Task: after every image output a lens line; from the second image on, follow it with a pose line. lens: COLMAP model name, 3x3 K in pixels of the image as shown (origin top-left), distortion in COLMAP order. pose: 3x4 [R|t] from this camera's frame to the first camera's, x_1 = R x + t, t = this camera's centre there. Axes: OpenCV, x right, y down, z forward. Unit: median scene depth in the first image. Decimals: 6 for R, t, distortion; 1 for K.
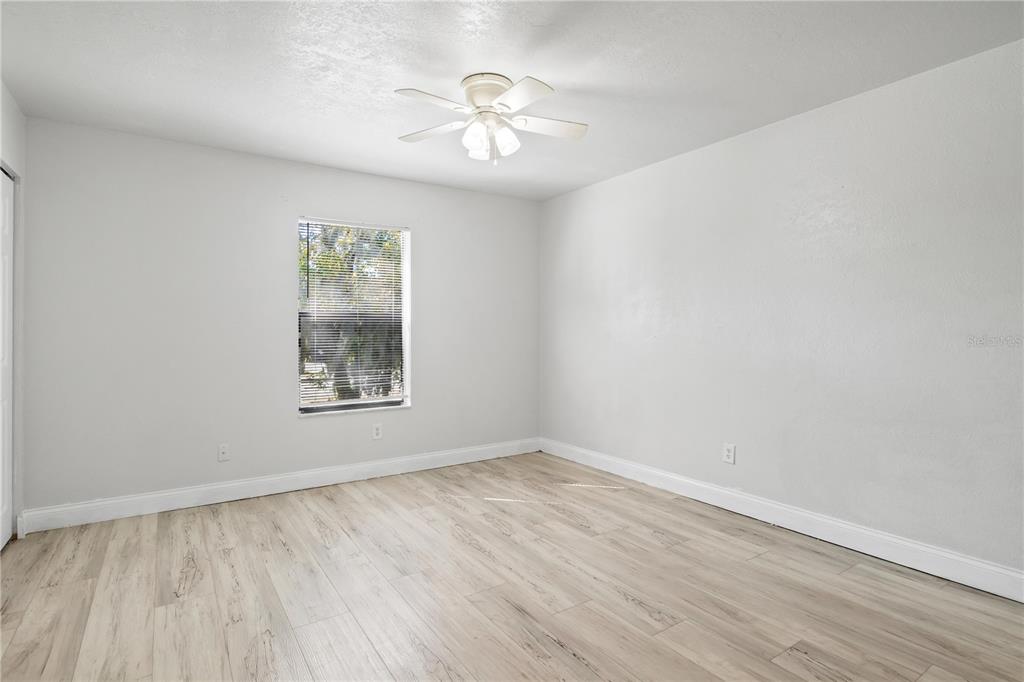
lens RADIAL K [[517.2, 0, 519.9], [0, 517.2, 321.4], [0, 0, 1]] dist [-0.013731, 0.002435]
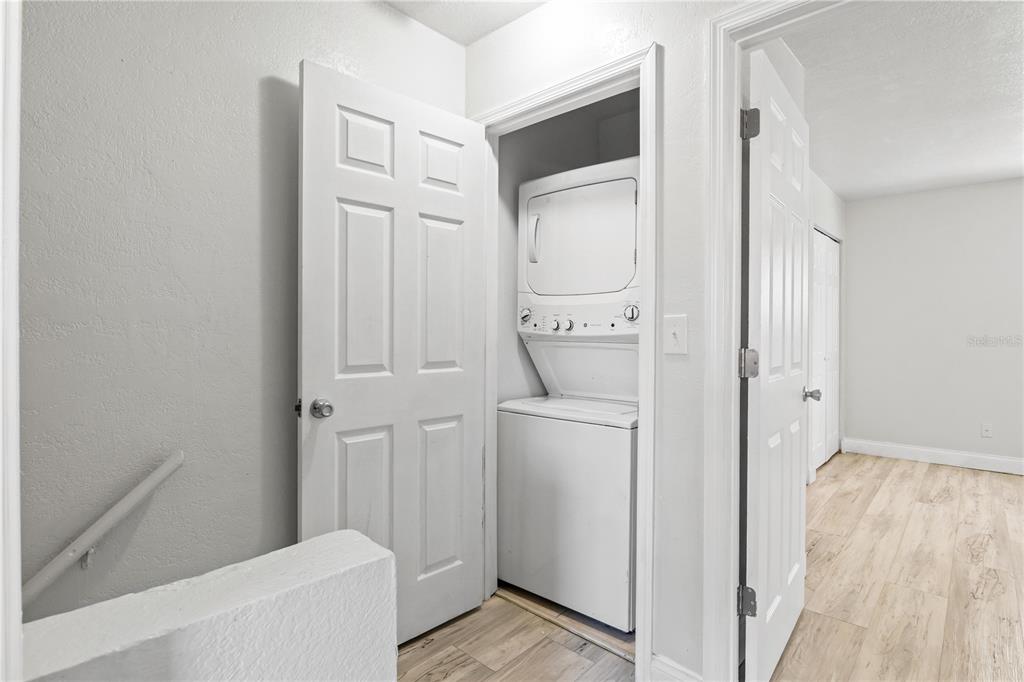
lens RADIAL K [[517.2, 0, 515.7], [0, 517.2, 325.3], [0, 0, 1]] dist [-0.013731, 0.002435]
pose [[0.232759, 0.001246, -0.972534, 0.421919], [0.006923, 0.999972, 0.002938, -0.001649], [0.972510, -0.007417, 0.232744, -0.444487]]
